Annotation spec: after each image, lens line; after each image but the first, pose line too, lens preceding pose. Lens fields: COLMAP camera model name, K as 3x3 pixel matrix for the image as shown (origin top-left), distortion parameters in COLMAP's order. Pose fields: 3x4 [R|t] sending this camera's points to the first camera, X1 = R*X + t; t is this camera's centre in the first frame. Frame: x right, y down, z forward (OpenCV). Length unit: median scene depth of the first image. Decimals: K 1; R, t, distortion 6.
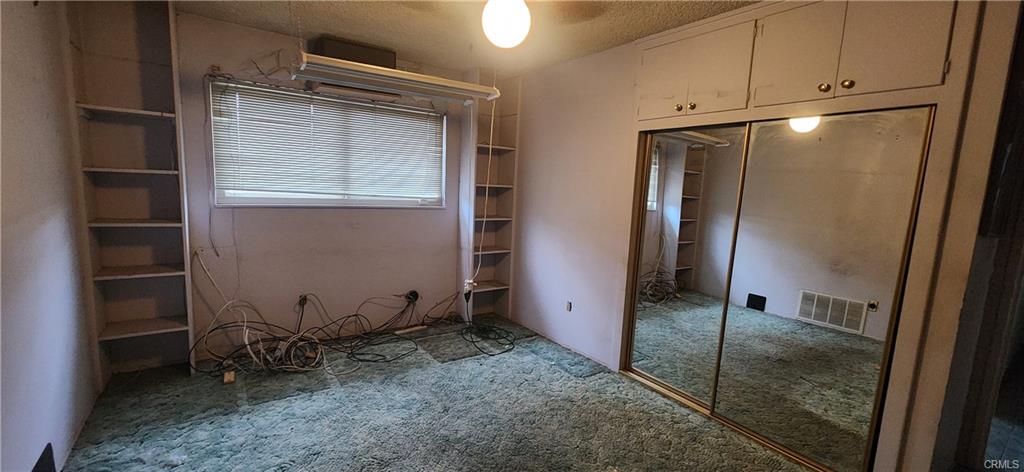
lens RADIAL K [[418.5, 0, 508.8], [0, 418.5, 239.5], [0, 0, 1]] dist [-0.000979, 0.001689]
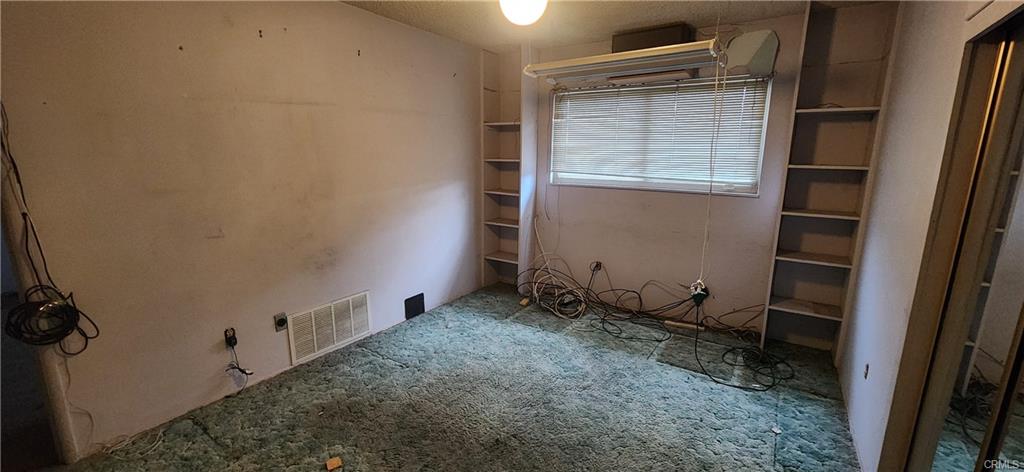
lens RADIAL K [[418.5, 0, 510.2], [0, 418.5, 237.3], [0, 0, 1]] dist [-0.000979, 0.001689]
pose [[0.368346, 0.138892, -0.919255, 0.502006], [-0.118882, 0.987697, 0.101597, -0.026764], [0.922057, 0.071860, 0.380326, 0.317100]]
